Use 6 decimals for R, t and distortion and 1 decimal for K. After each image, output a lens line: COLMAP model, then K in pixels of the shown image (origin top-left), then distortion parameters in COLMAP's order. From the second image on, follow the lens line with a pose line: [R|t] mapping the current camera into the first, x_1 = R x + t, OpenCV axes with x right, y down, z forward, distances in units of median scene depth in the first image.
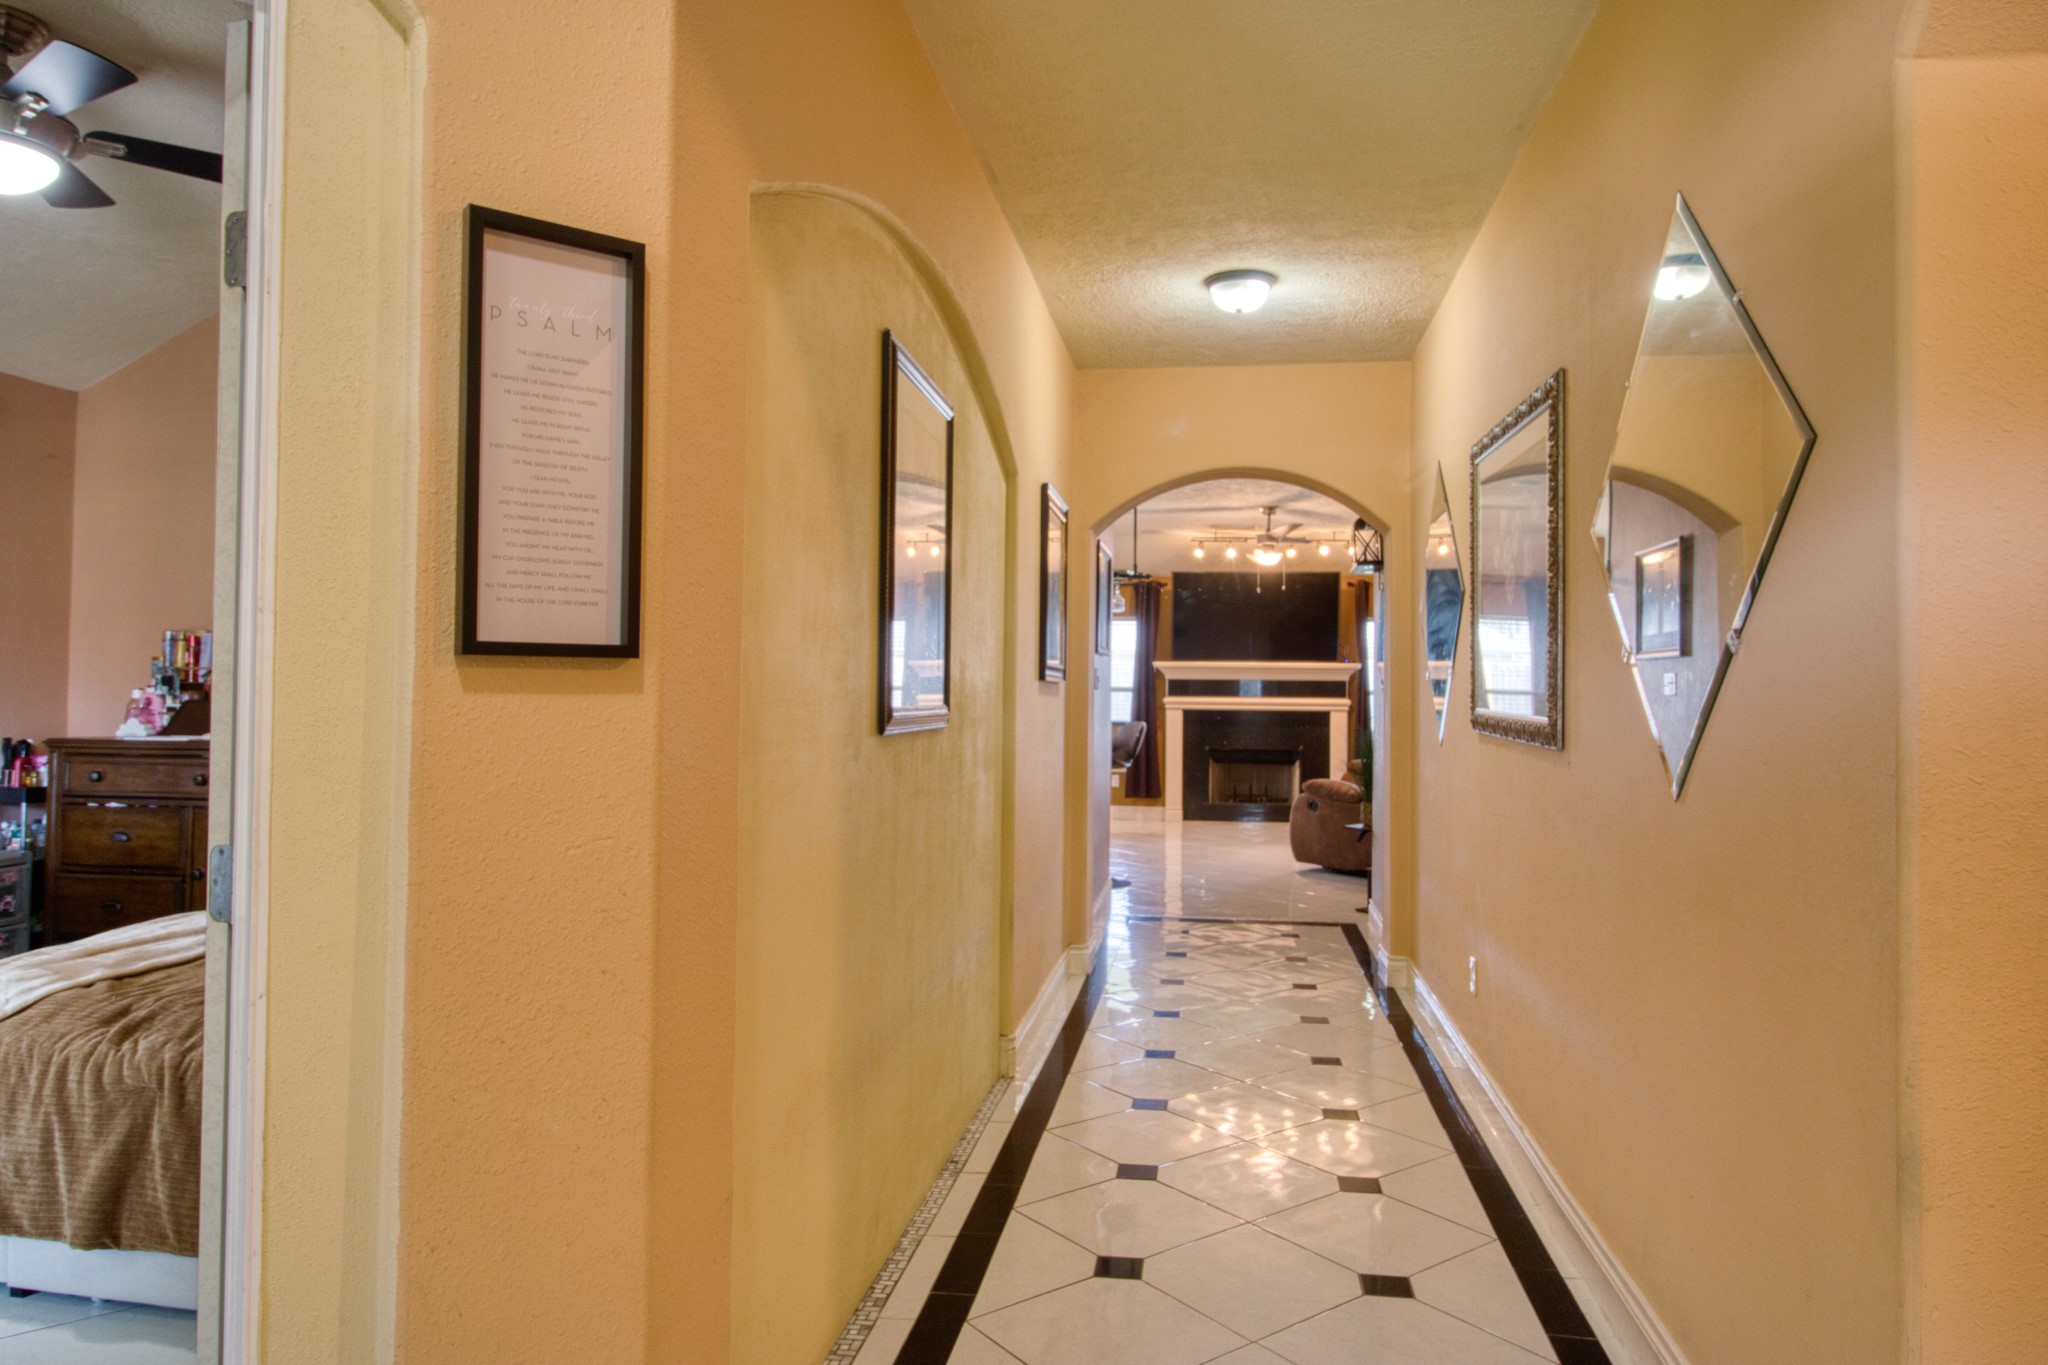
lens RADIAL K [[1324.0, 0, 1107.6], [0, 1324.0, 662.1], [0, 0, 1]] dist [-0.002056, -0.005602]
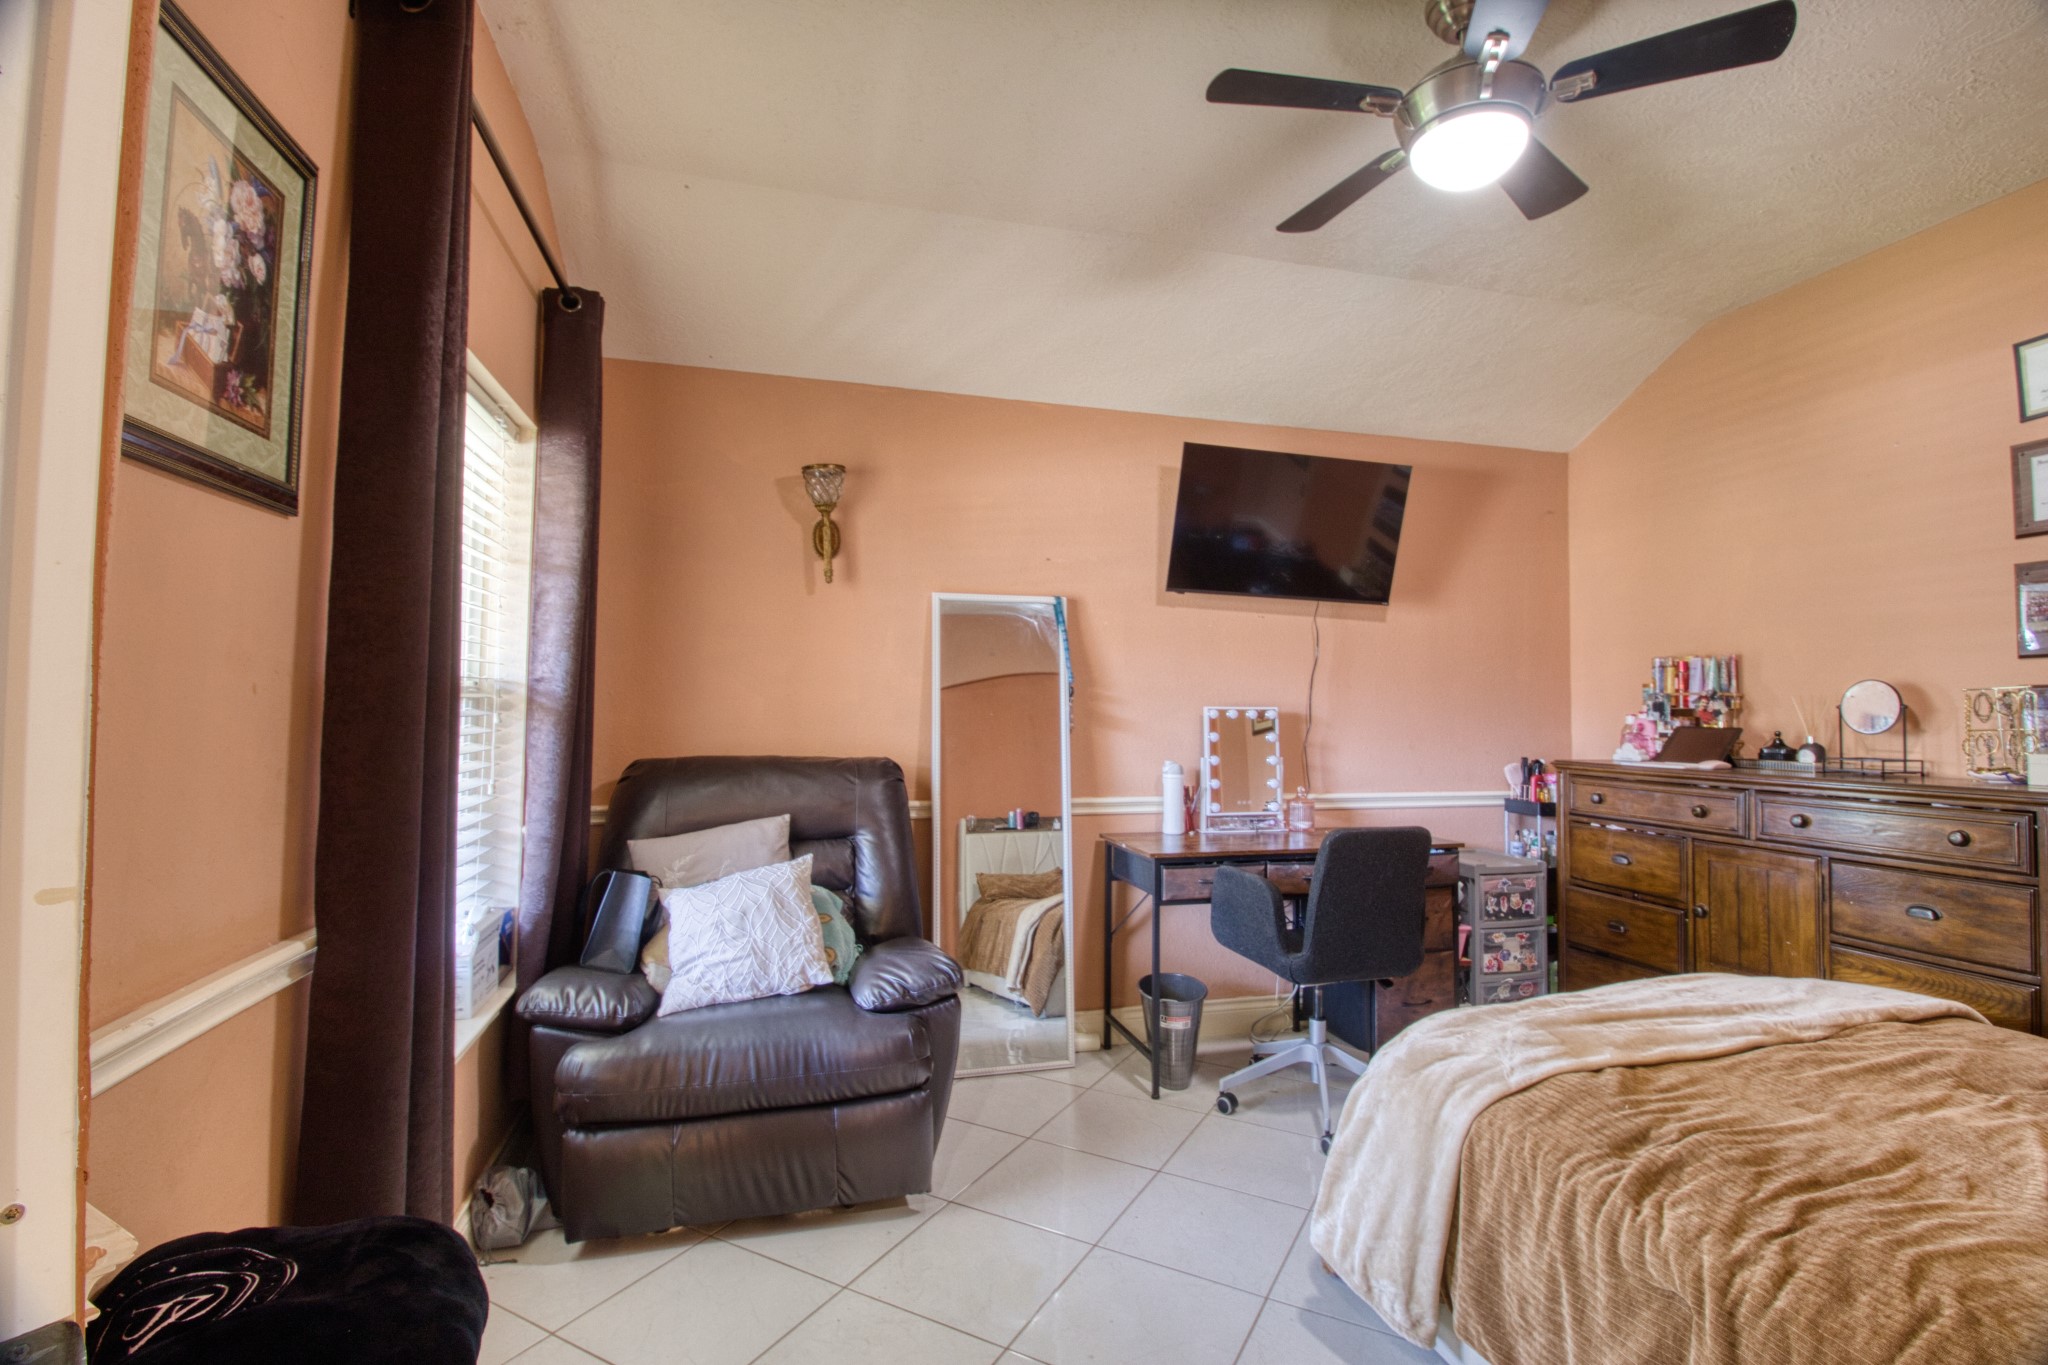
lens RADIAL K [[975.7, 0, 1025.0], [0, 975.7, 669.0], [0, 0, 1]] dist [0.004246, -0.013412]
pose [[0.378409, -0.043011, -0.924639, -0.337458], [0.018490, 0.999072, -0.038906, 0.008582], [0.925454, -0.002375, 0.378853, 0.443557]]
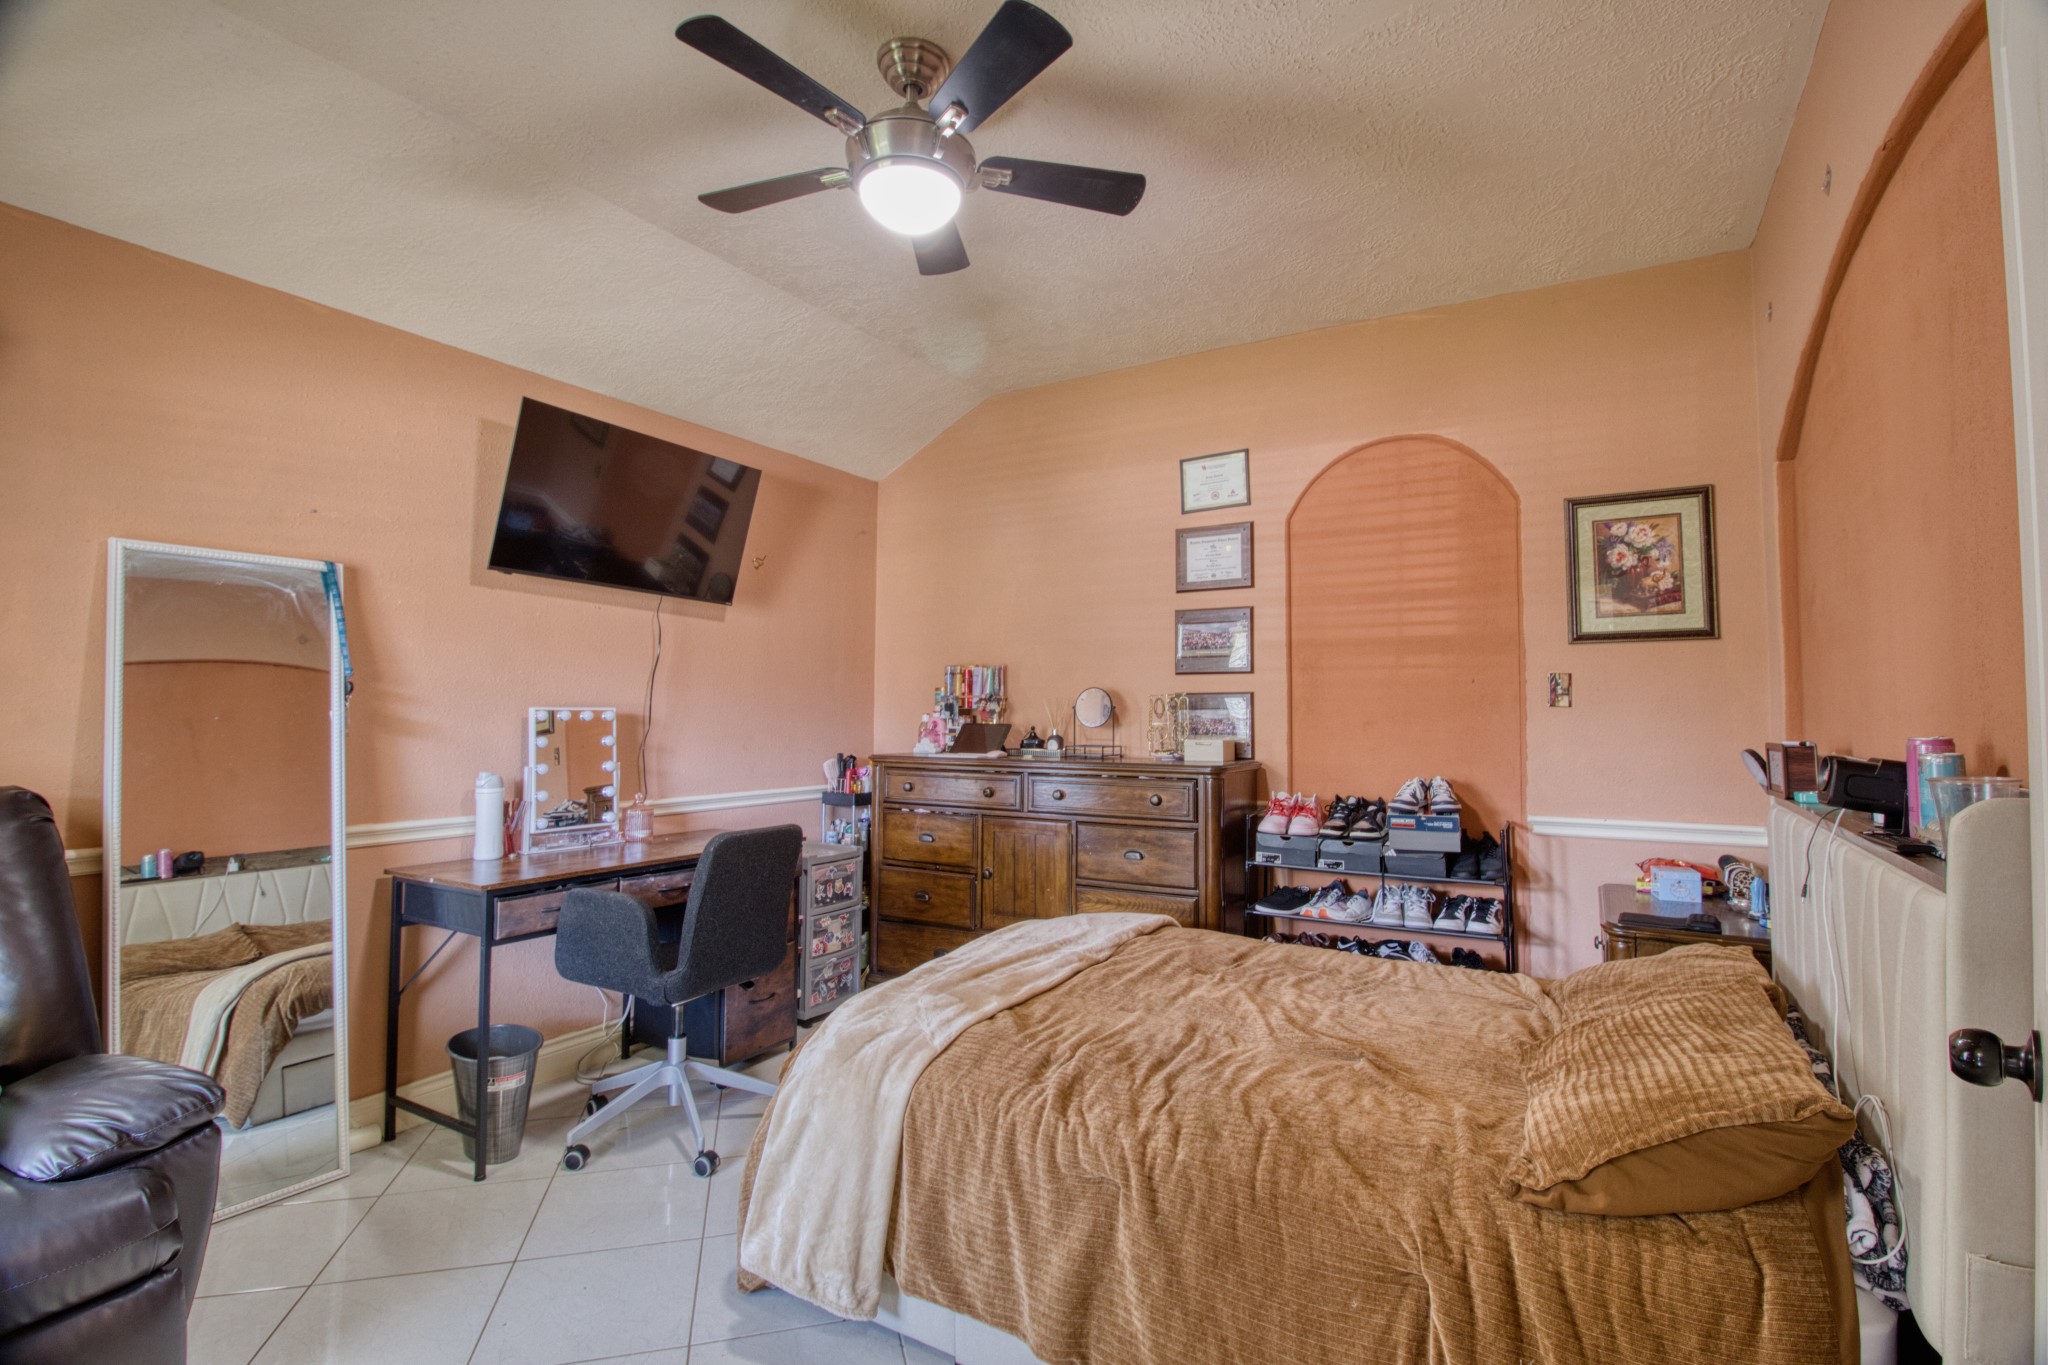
lens RADIAL K [[975.7, 0, 1074.2], [0, 975.7, 666.5], [0, 0, 1]] dist [0.004246, -0.013412]
pose [[0.926813, -0.022108, -0.374871, -0.450014], [0.012785, 0.999544, -0.027342, 0.004443], [0.375305, 0.020548, 0.926674, 0.353334]]
